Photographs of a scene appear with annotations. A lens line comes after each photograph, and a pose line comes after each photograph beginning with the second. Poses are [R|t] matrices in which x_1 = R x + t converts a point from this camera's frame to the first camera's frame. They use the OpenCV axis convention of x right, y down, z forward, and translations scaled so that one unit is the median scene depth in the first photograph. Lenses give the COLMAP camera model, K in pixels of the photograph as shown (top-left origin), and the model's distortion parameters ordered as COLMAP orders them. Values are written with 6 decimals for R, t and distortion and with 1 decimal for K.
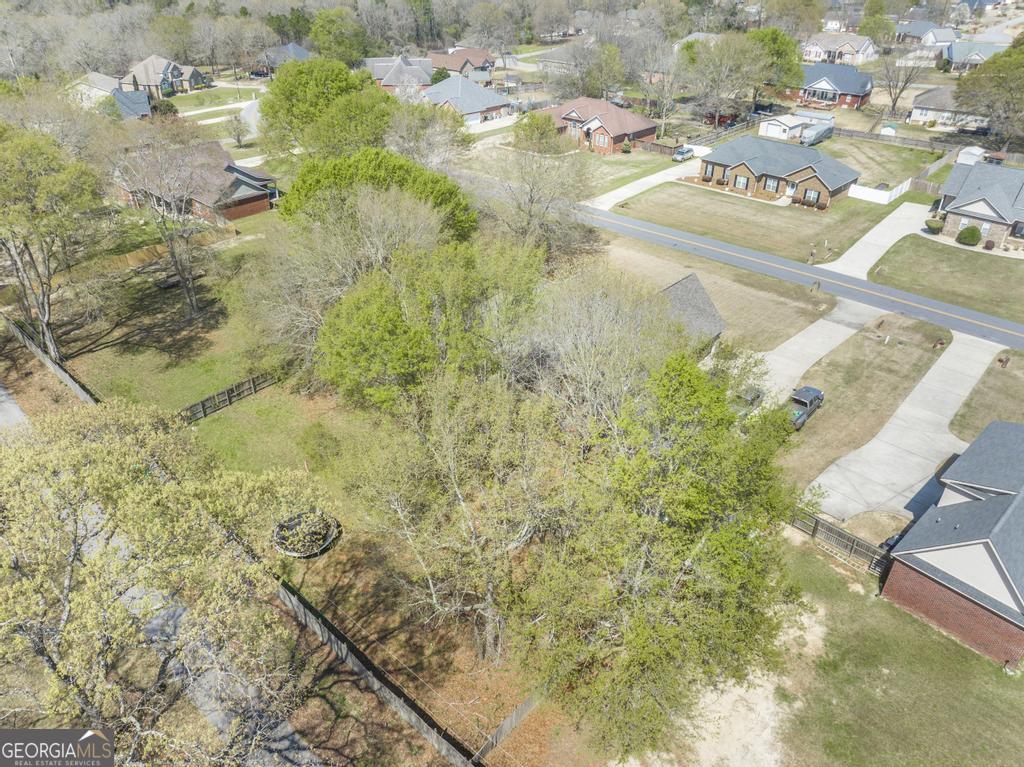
lens RADIAL K [[726.3, 0, 512.0], [0, 726.3, 383.5], [0, 0, 1]] dist [-0.040986, 0.001817]
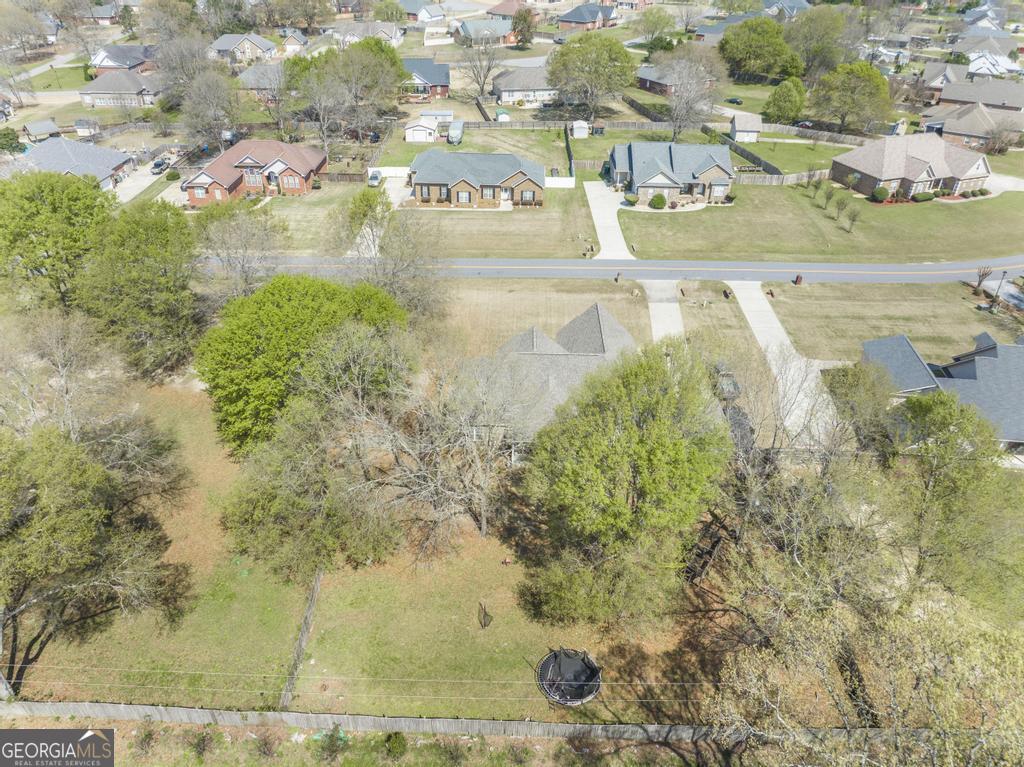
lens RADIAL K [[726.3, 0, 512.0], [0, 726.3, 383.5], [0, 0, 1]] dist [-0.040986, 0.001817]
pose [[0.747306, -0.368430, 0.552985, -0.357949], [0.342832, 0.926672, 0.154097, -0.170543], [-0.569210, 0.074424, 0.818817, 0.085723]]
